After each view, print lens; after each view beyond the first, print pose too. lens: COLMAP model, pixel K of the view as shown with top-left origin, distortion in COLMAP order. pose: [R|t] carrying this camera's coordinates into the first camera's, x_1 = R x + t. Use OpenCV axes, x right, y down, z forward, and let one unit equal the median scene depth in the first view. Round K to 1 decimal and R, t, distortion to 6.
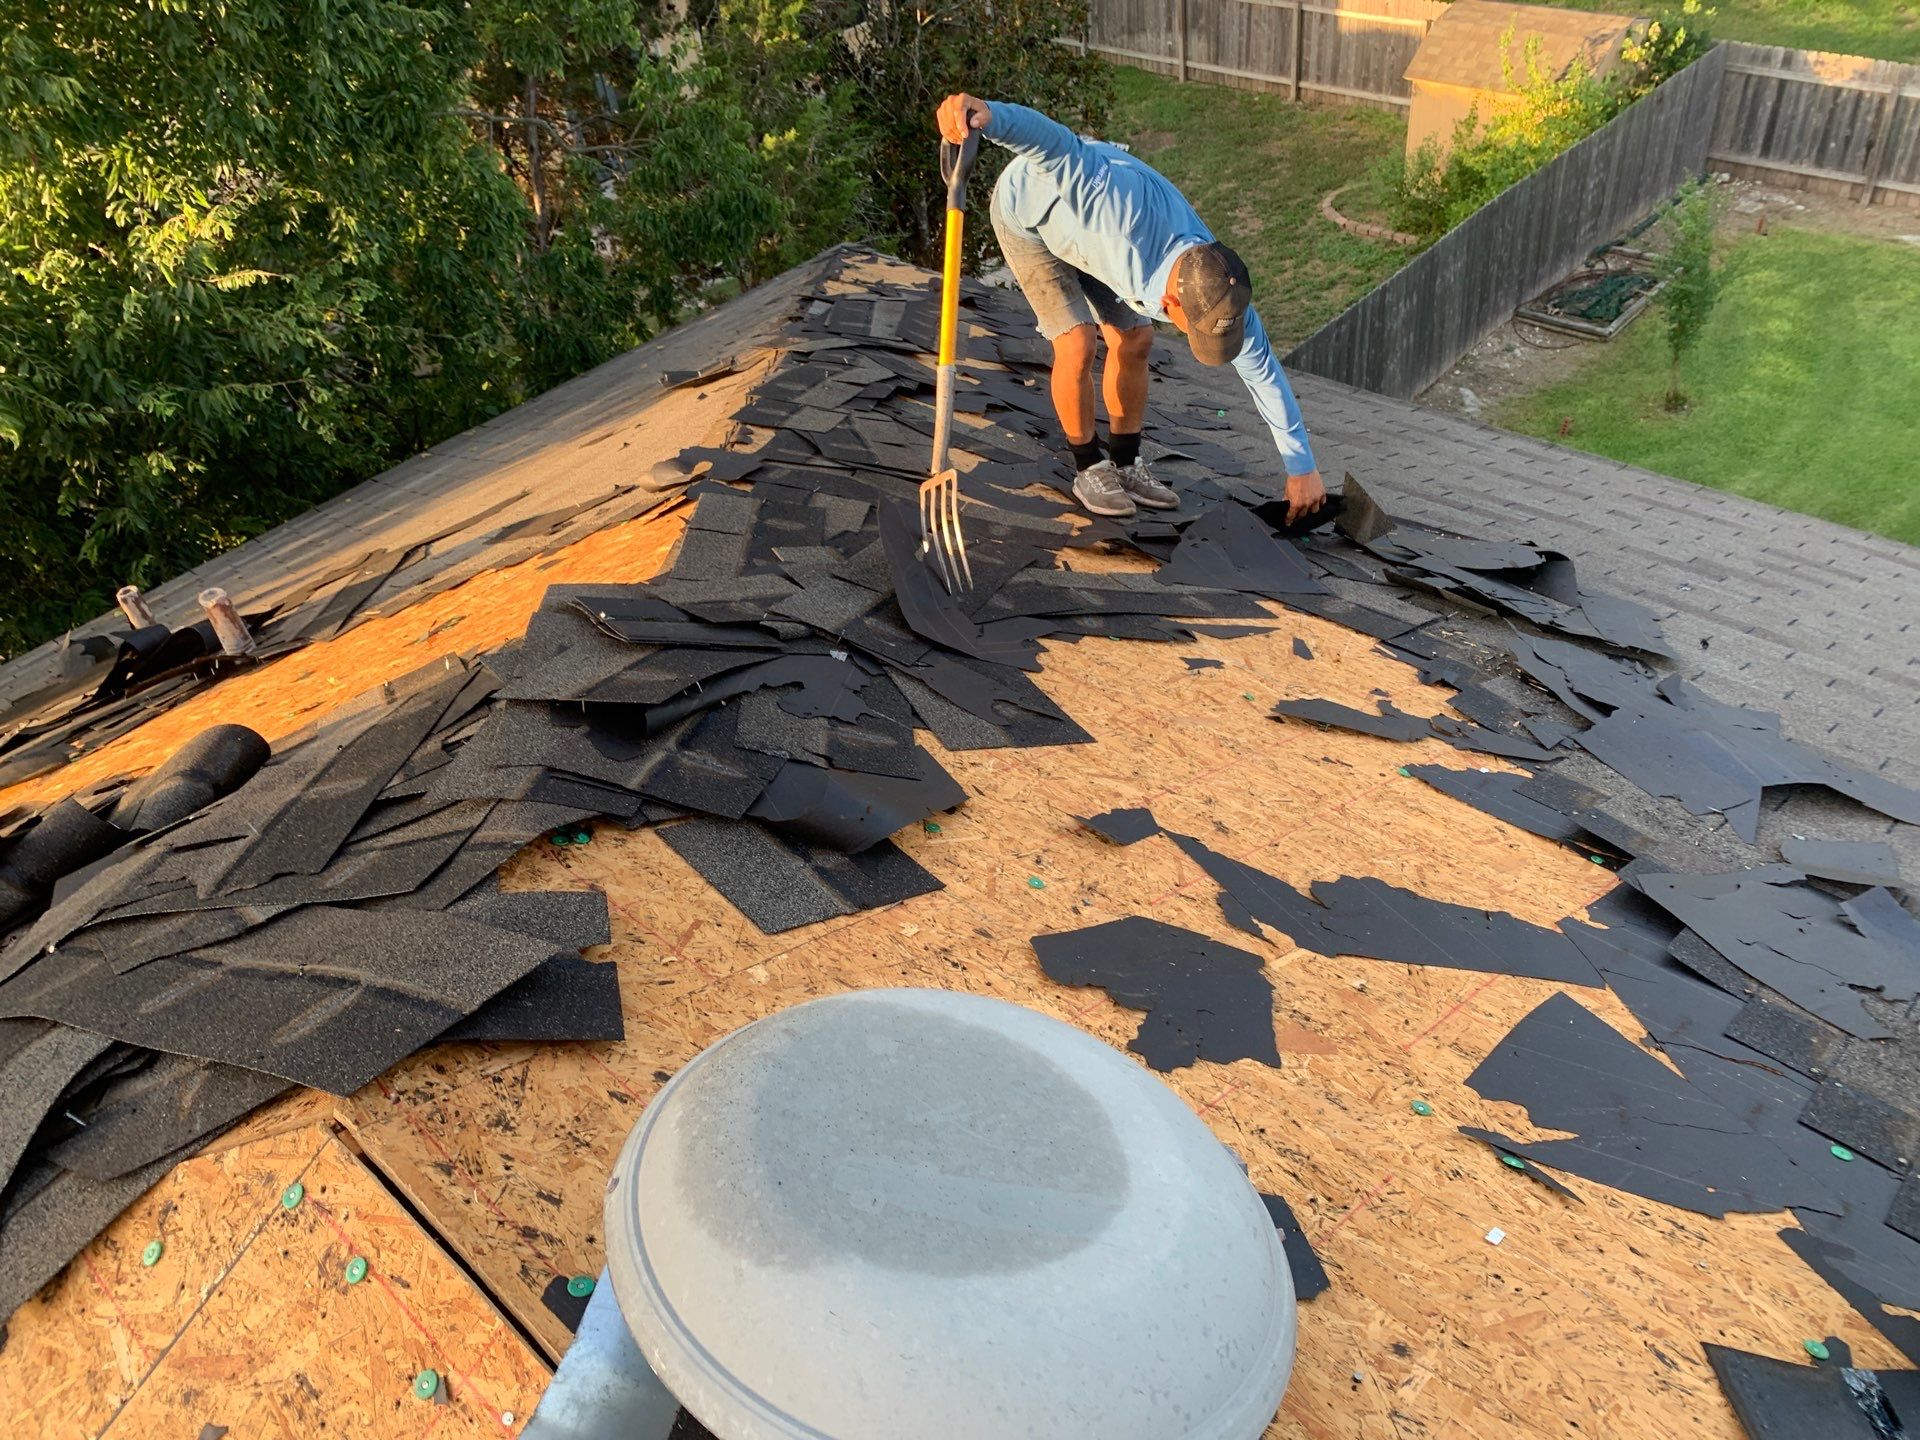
lens RADIAL K [[1279.8, 0, 960.0], [0, 1279.8, 720.0], [0, 0, 1]] dist [0.006460, -0.024978]
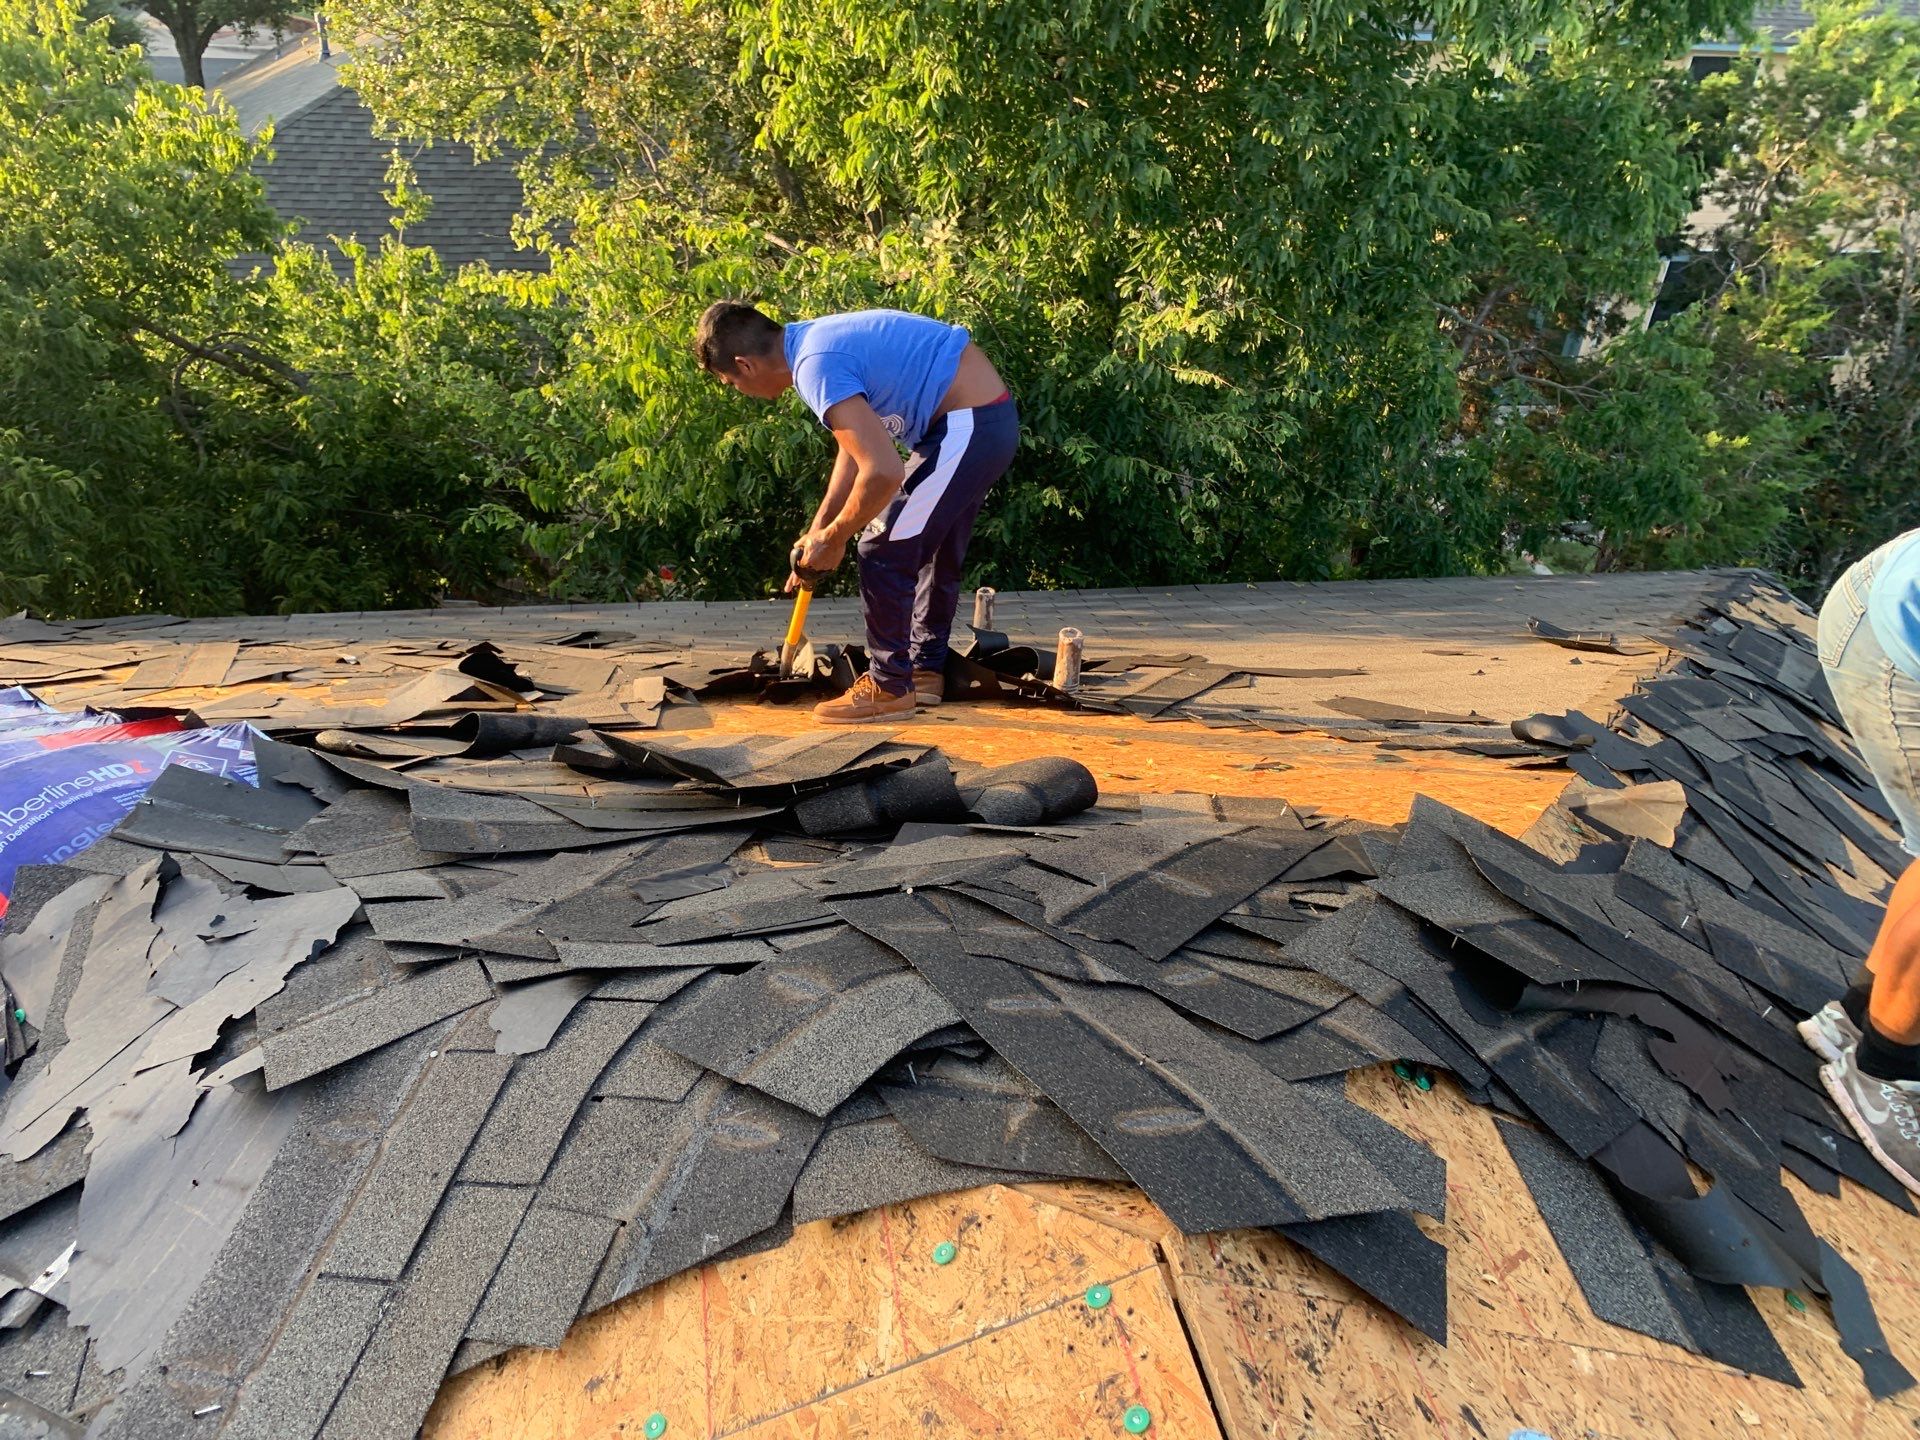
lens RADIAL K [[1314.1, 0, 968.4], [0, 1314.1, 782.0], [0, 0, 1]] dist [-0.048065, 0.004493]
pose [[0.774604, 0.466608, -0.426925, -0.233093], [-0.505597, 0.862401, 0.025217, 0.045351], [0.379947, 0.196319, 0.903935, 0.014262]]
